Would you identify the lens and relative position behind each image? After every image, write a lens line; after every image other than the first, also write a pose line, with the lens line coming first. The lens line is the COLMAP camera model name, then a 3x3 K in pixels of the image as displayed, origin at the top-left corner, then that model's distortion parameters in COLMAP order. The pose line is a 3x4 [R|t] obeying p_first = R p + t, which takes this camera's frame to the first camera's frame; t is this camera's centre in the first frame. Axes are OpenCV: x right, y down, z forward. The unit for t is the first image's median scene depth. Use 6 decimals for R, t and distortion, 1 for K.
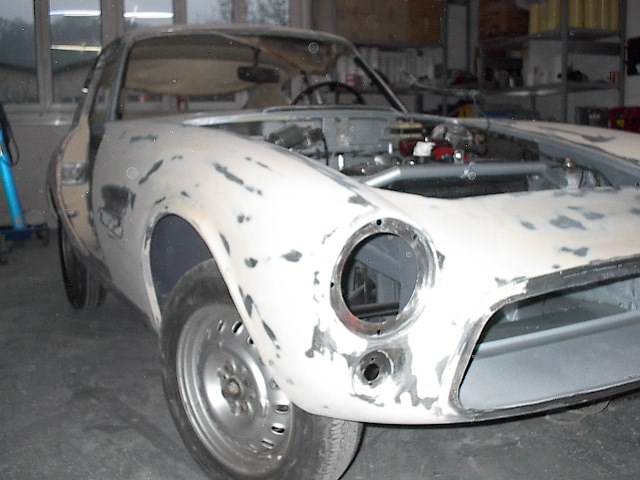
lens RADIAL K [[721.8, 0, 322.3], [0, 721.8, 241.0], [0, 0, 1]] dist [-0.170802, 0.180587]
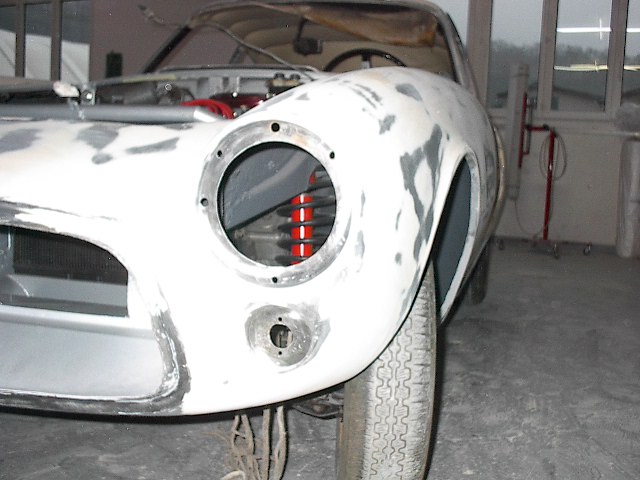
lens RADIAL K [[721.8, 0, 322.3], [0, 721.8, 241.0], [0, 0, 1]] dist [-0.170802, 0.180587]
pose [[0.702129, 0.118425, -0.702132, 0.969662], [-0.144373, 0.989268, 0.022482, -0.012724], [0.697259, 0.085584, 0.711691, 0.628995]]
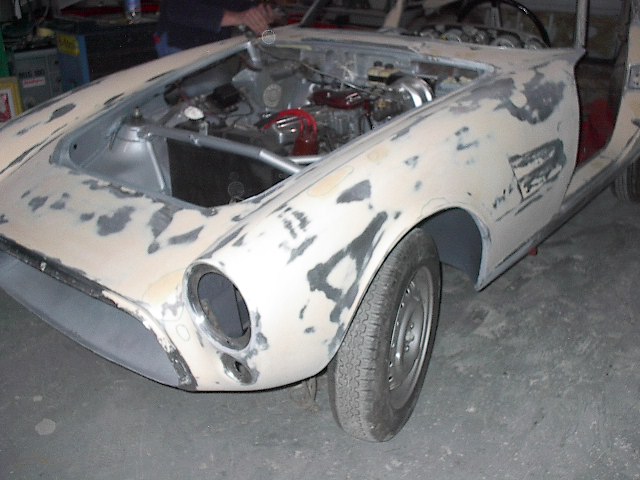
lens RADIAL K [[721.8, 0, 322.3], [0, 721.8, 241.0], [0, 0, 1]] dist [-0.170802, 0.180587]
pose [[0.361402, 0.382674, -0.850264, 1.313786], [-0.103987, 0.922753, 0.371099, -0.395561], [0.926593, -0.045699, 0.373278, 0.742221]]
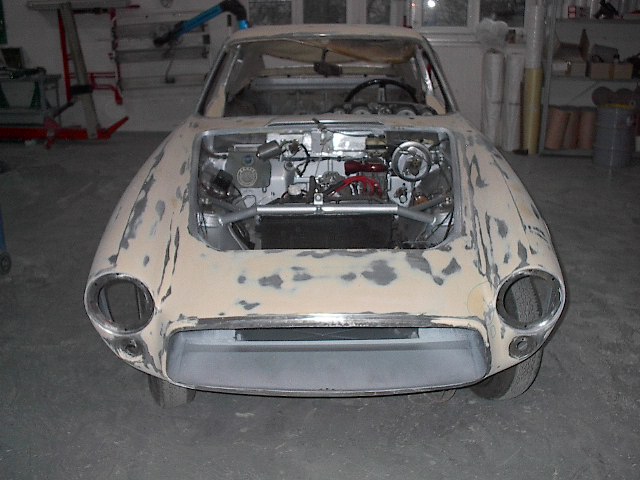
lens RADIAL K [[721.8, 0, 322.3], [0, 721.8, 241.0], [0, 0, 1]] dist [-0.170802, 0.180587]
pose [[0.870803, 0.157158, -0.465837, 0.847465], [-0.066494, 0.976473, 0.205131, -0.319037], [0.487115, -0.147653, 0.860765, -0.178869]]
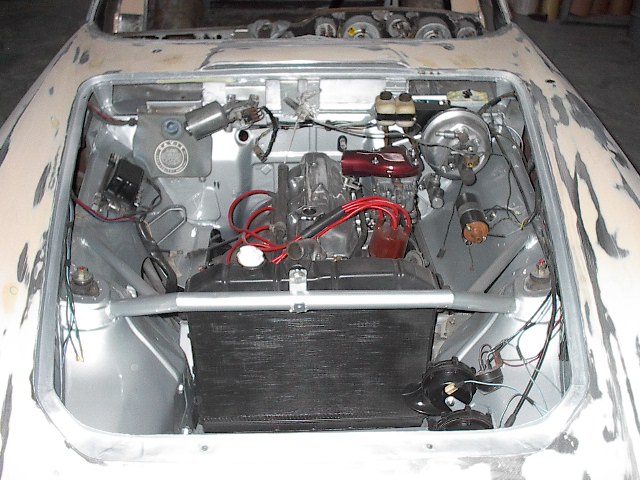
lens RADIAL K [[721.8, 0, 322.3], [0, 721.8, 241.0], [0, 0, 1]] dist [-0.170802, 0.180587]
pose [[0.890571, 0.260483, -0.372871, 0.462650], [-0.080903, 0.897420, 0.433696, -0.450559], [0.447592, -0.356071, 0.820290, 0.459581]]
